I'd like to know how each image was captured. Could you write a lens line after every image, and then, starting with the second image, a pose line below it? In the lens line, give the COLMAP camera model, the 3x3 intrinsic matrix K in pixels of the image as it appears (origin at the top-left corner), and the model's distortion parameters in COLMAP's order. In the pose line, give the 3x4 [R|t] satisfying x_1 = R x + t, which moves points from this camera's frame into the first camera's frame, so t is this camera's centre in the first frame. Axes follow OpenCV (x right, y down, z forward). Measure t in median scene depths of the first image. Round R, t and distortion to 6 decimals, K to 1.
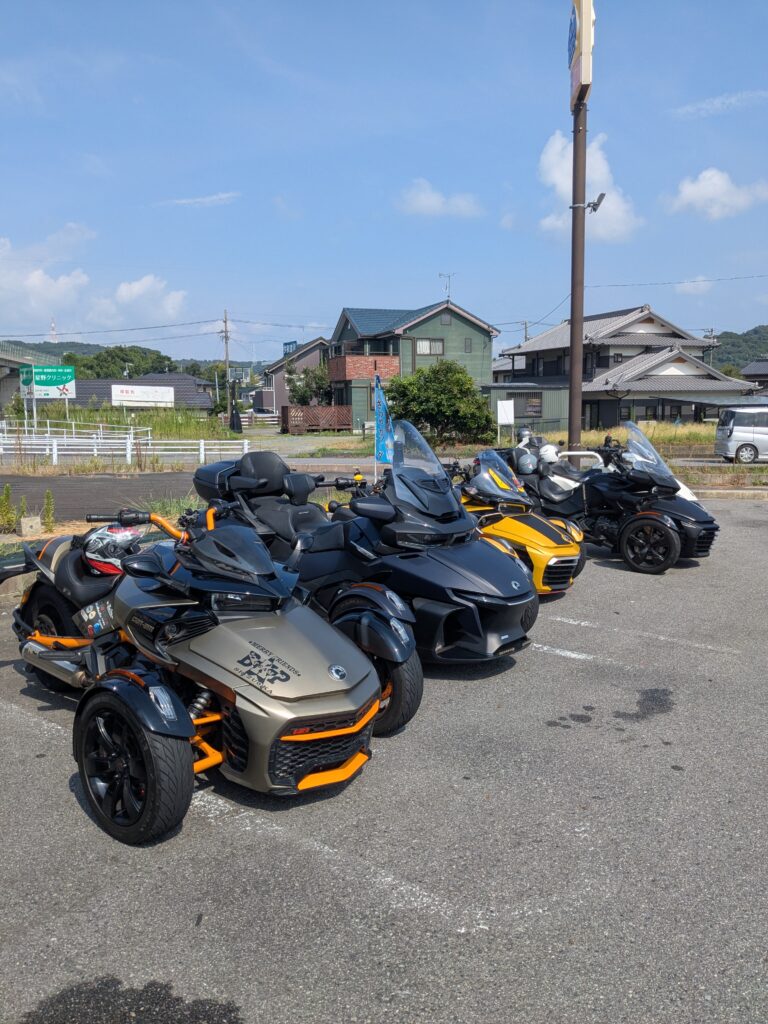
lens RADIAL K [[802.4, 0, 384.0], [0, 802.4, 512.0], [0, 0, 1]] dist [0.033603, -0.070322]
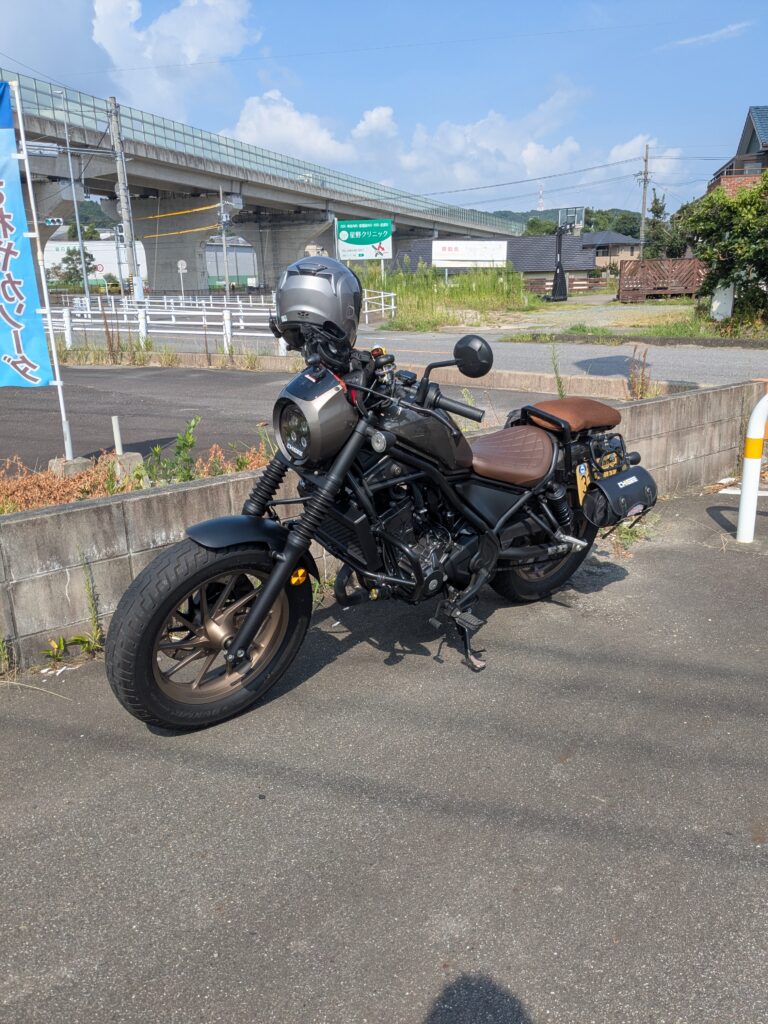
lens RADIAL K [[802.4, 0, 384.0], [0, 802.4, 512.0], [0, 0, 1]] dist [0.033603, -0.070322]
pose [[0.847298, 0.134825, -0.513720, 0.082062], [-0.052729, 0.983818, 0.171234, -0.023734], [0.528494, -0.117999, 0.840696, 0.253716]]
